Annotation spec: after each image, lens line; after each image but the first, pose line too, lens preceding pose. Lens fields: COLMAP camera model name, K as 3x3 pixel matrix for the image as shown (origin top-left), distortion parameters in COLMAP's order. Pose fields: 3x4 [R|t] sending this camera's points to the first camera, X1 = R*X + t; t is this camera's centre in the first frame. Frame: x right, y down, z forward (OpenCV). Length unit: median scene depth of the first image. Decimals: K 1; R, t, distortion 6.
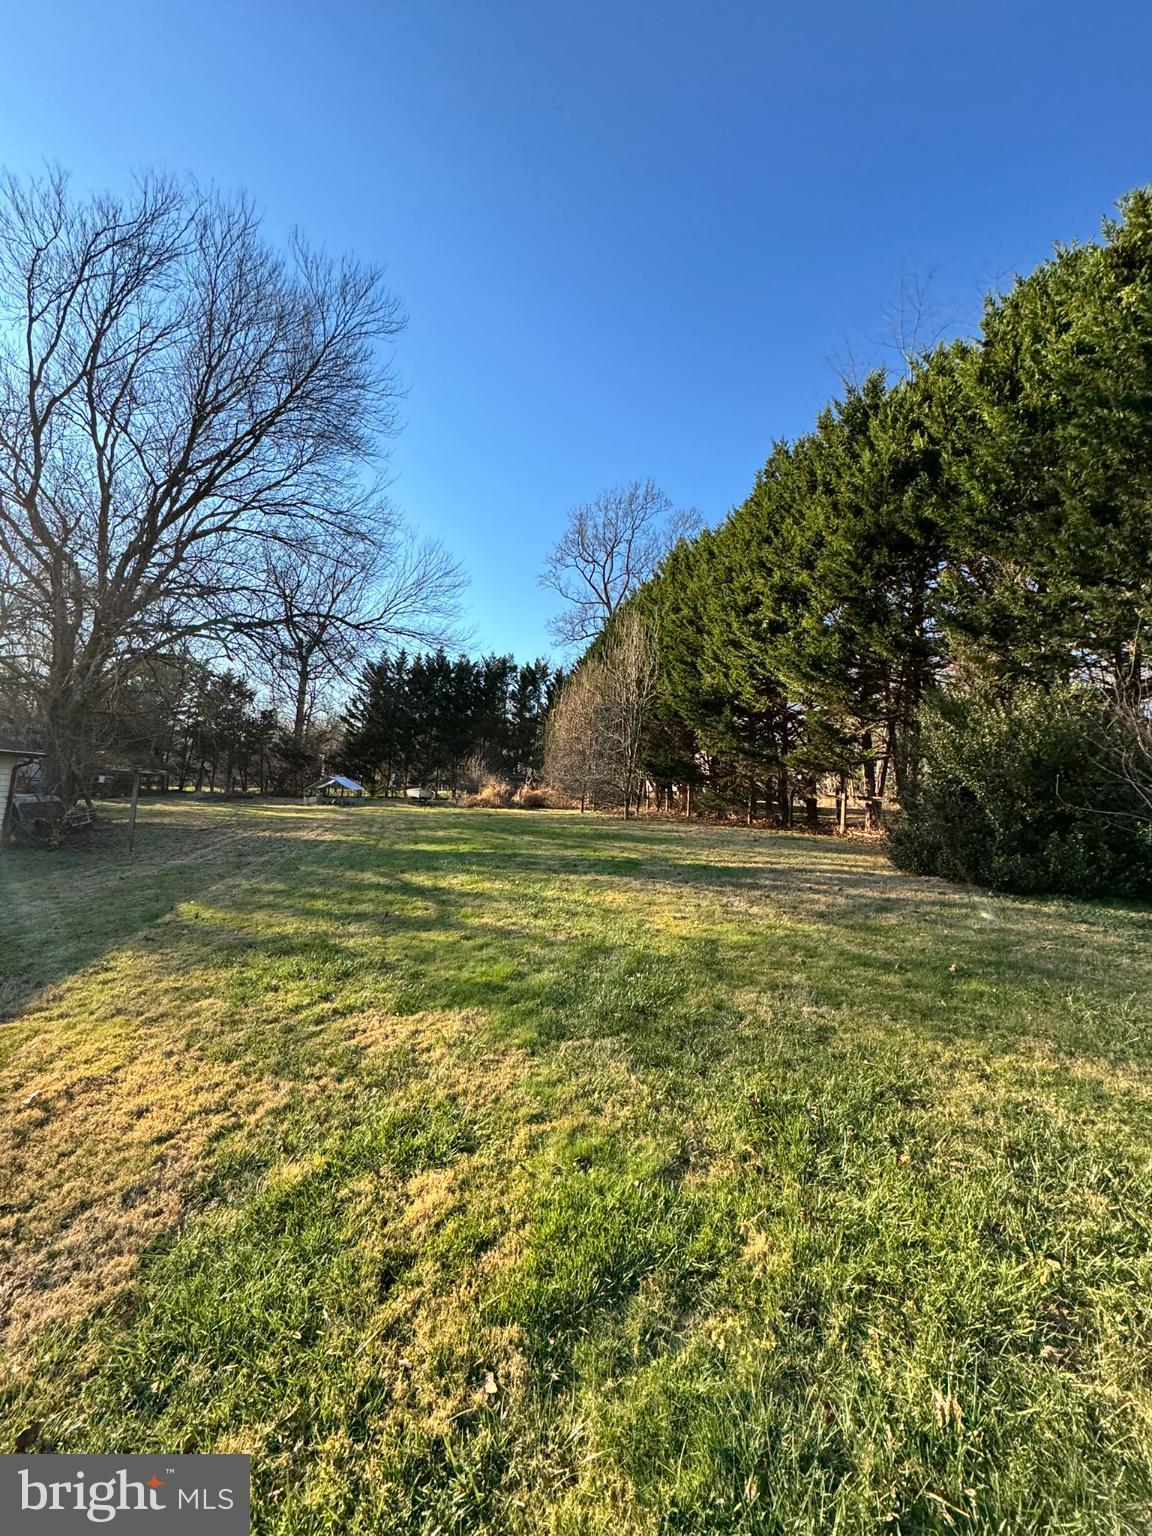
lens RADIAL K [[614.4, 0, 579.1], [0, 614.4, 761.0], [0, 0, 1]] dist [-0.000090, 0.000111]
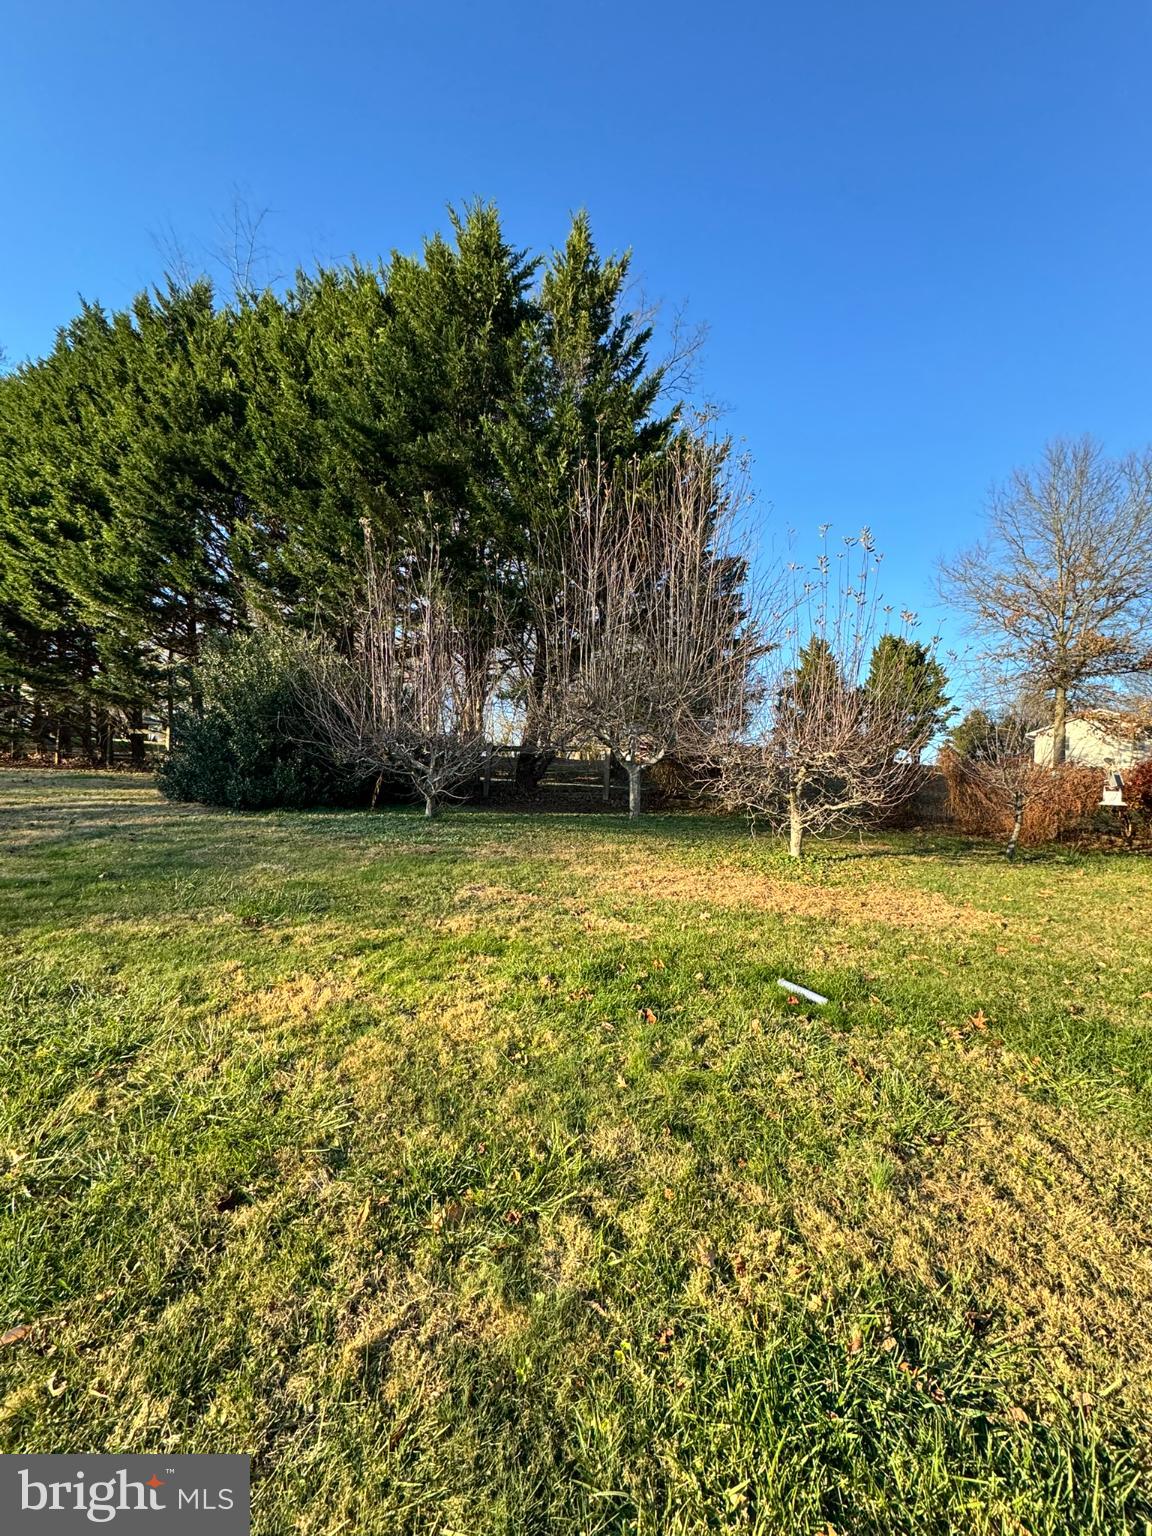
lens RADIAL K [[614.4, 0, 579.1], [0, 614.4, 761.0], [0, 0, 1]] dist [-0.000090, 0.000111]
pose [[0.612502, -0.029006, 0.789937, 0.073271], [-0.049843, 0.995921, 0.075217, -0.000457], [-0.788896, -0.085444, 0.608557, -0.102594]]
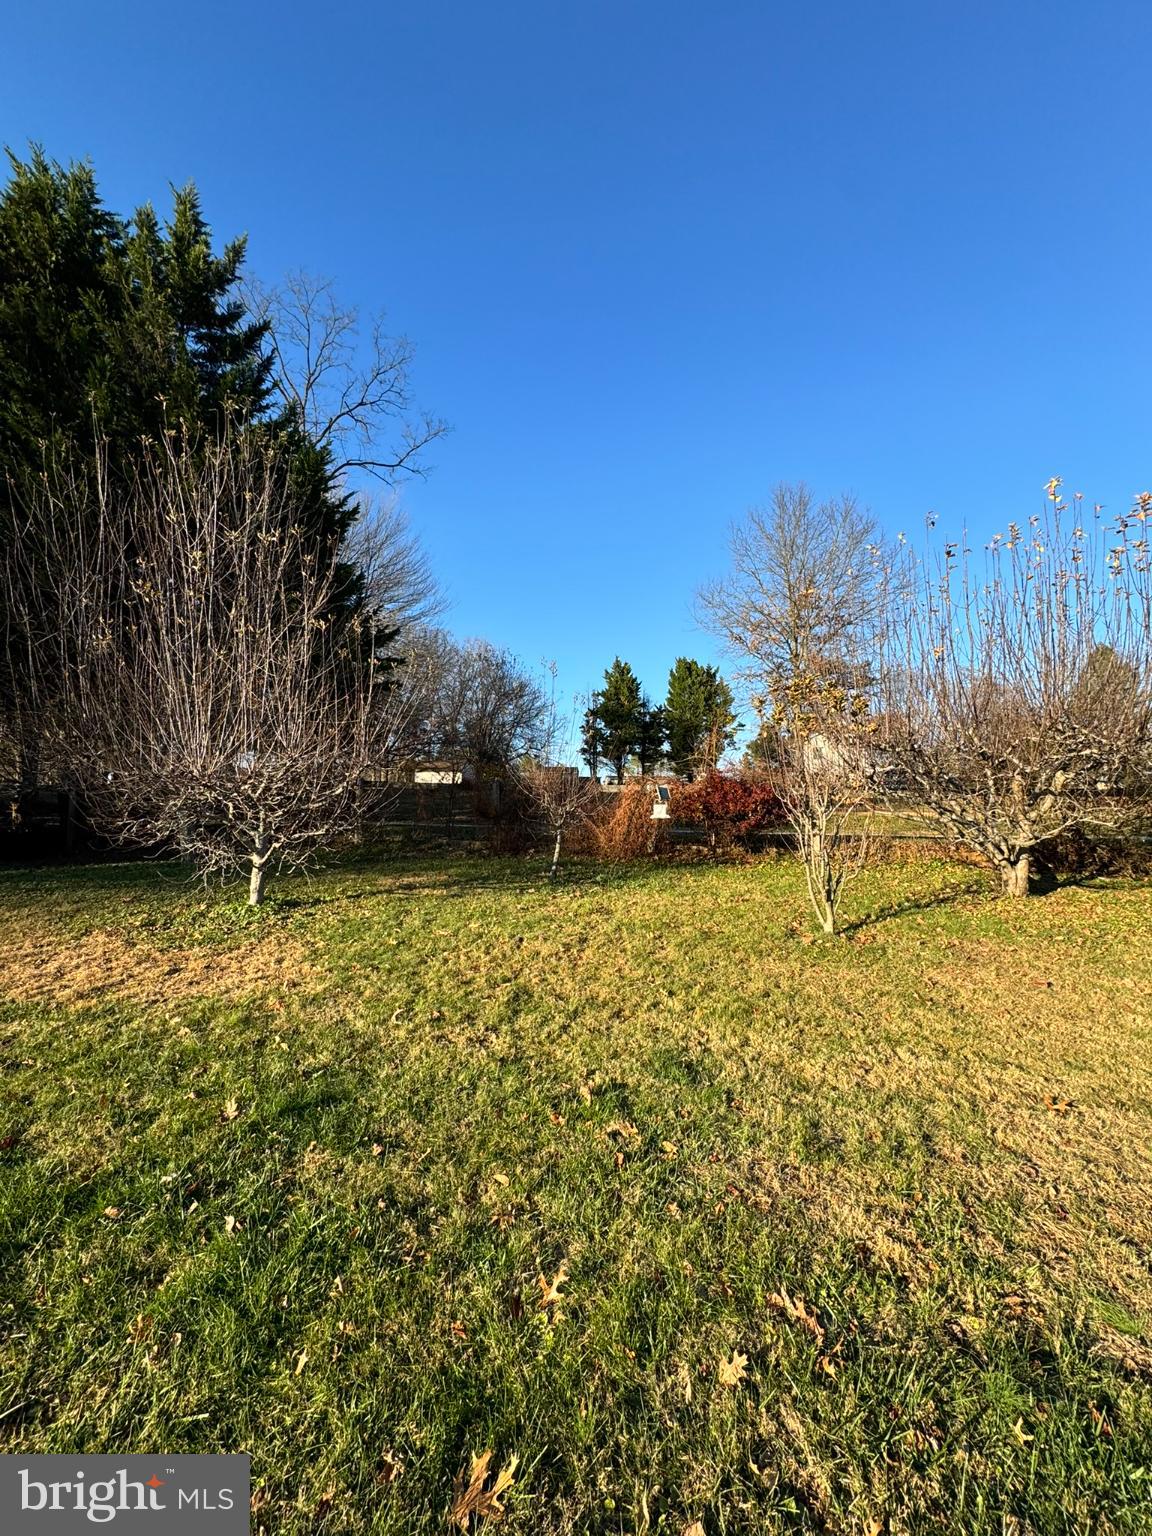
lens RADIAL K [[614.4, 0, 579.1], [0, 614.4, 761.0], [0, 0, 1]] dist [-0.000090, 0.000111]
pose [[0.408941, -0.019252, 0.912358, 0.223285], [-0.018459, 0.999398, 0.029363, -0.008107], [-0.912374, -0.028849, 0.408339, -0.264234]]
